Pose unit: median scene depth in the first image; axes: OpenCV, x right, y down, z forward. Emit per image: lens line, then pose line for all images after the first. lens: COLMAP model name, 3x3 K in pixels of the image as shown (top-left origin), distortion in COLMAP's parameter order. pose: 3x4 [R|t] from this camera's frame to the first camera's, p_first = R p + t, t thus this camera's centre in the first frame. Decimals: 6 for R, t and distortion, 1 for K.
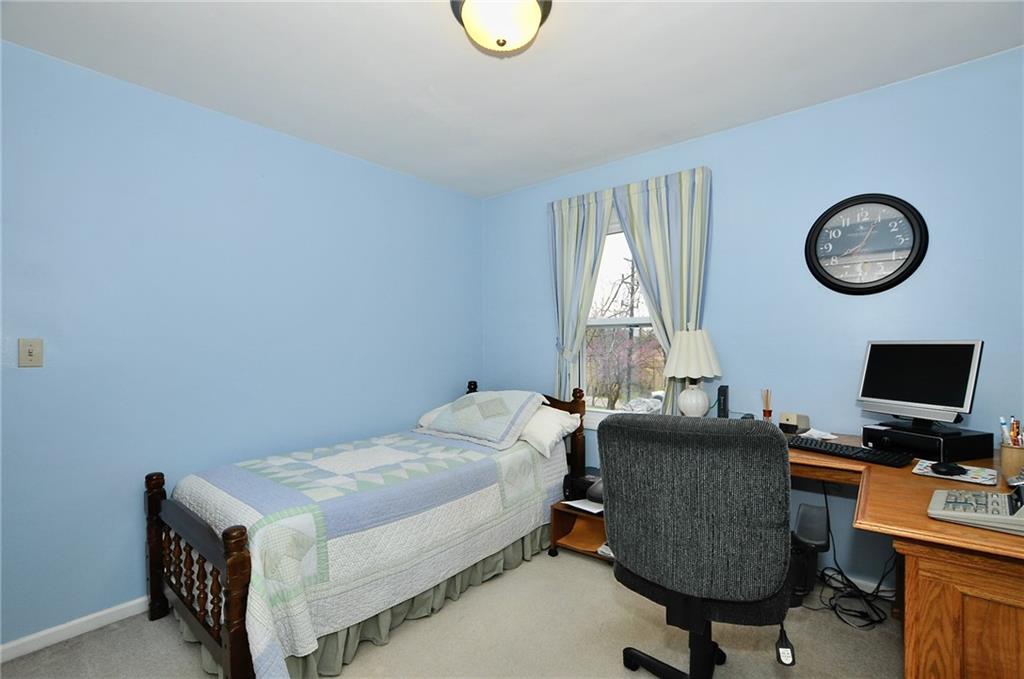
lens RADIAL K [[449.4, 0, 514.5], [0, 449.4, 348.4], [0, 0, 1]] dist [-0.038667, 0.007534]
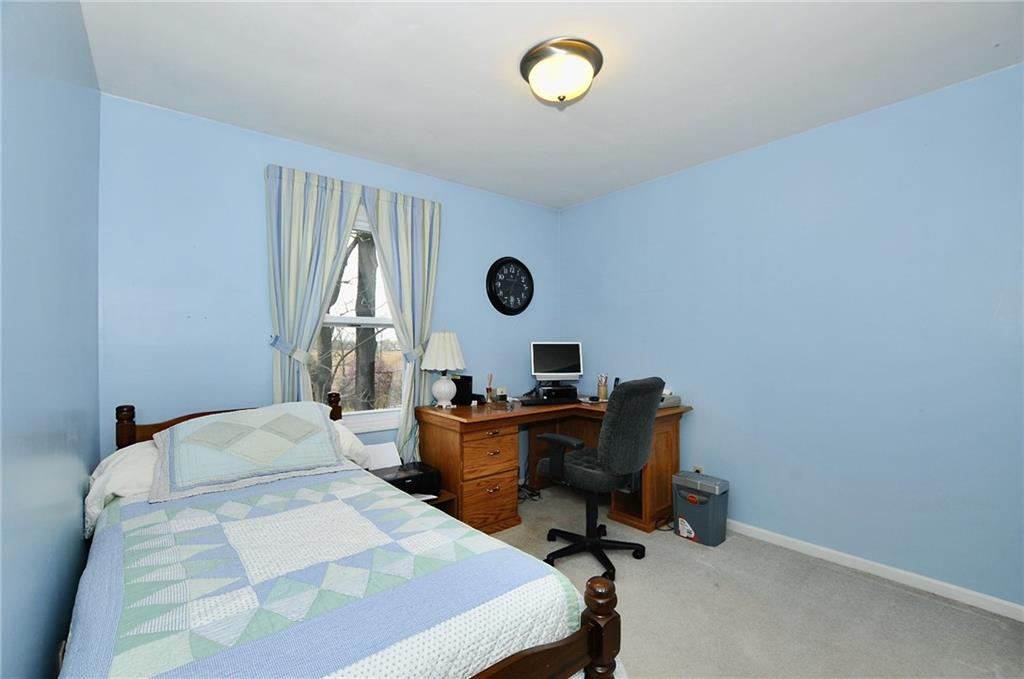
lens RADIAL K [[449.4, 0, 514.5], [0, 449.4, 348.4], [0, 0, 1]] dist [-0.038667, 0.007534]
pose [[0.182356, -0.004533, 0.983222, -0.841720], [0.007374, 0.999968, 0.003243, 0.001560], [-0.983205, 0.006659, 0.182383, 0.599278]]
